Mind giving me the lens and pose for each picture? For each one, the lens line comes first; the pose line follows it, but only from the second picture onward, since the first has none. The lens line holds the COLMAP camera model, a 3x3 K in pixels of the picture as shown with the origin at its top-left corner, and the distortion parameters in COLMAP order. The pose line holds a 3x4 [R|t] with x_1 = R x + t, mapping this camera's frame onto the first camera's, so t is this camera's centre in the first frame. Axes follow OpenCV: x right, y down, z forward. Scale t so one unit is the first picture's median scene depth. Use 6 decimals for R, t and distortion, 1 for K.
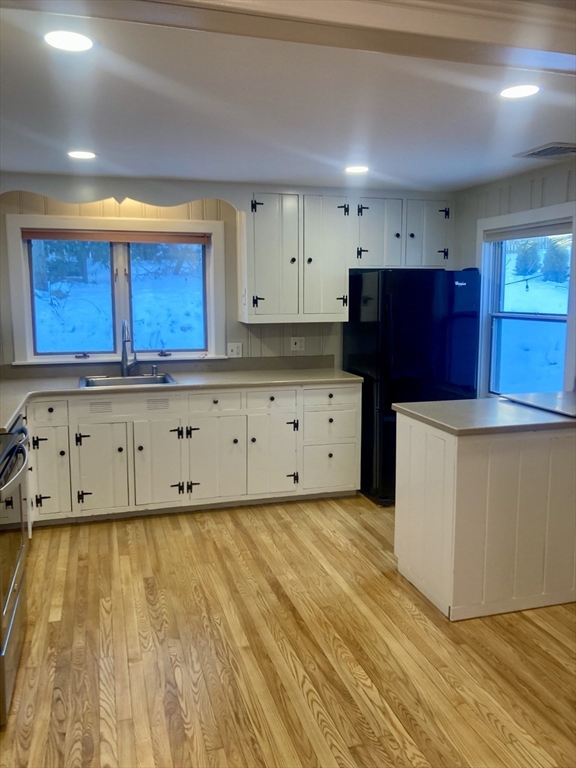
lens RADIAL K [[638.5, 0, 283.4], [0, 638.5, 383.9], [0, 0, 1]] dist [0.051468, -0.024969]
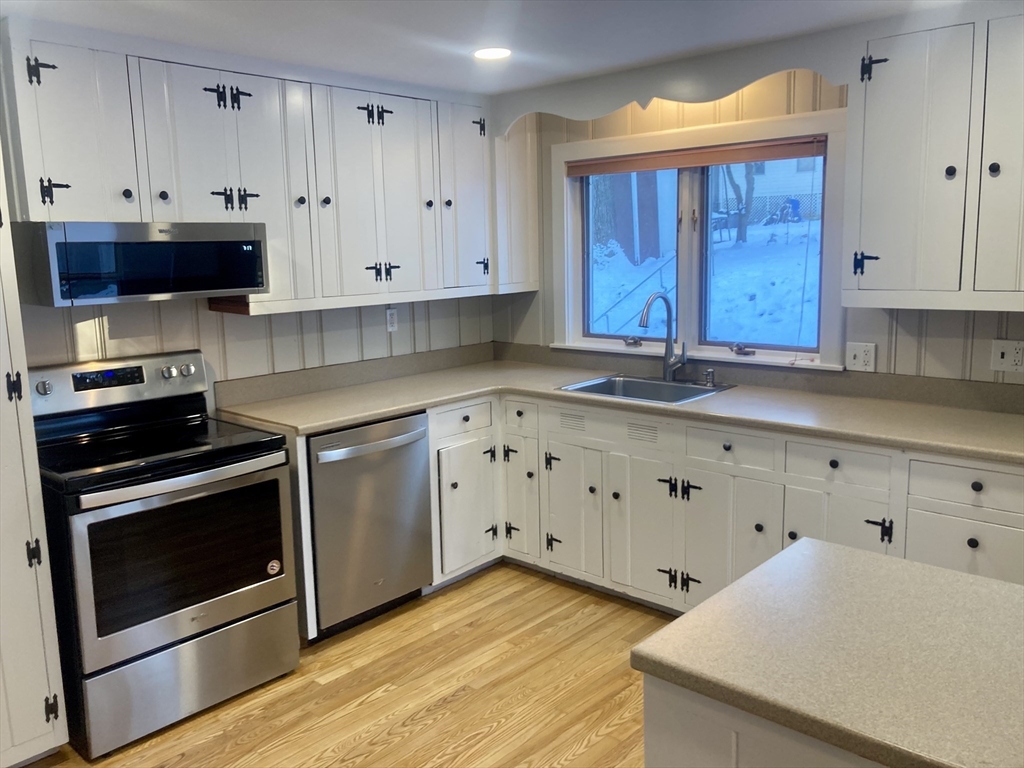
lens RADIAL K [[851.4, 0, 506.8], [0, 851.4, 378.4], [0, 0, 1]] dist [0.051468, -0.024969]
pose [[0.505302, 0.125578, -0.853757, 0.421743], [-0.098752, 0.991270, 0.087357, -0.076947], [0.857274, 0.040168, 0.513291, 0.456468]]
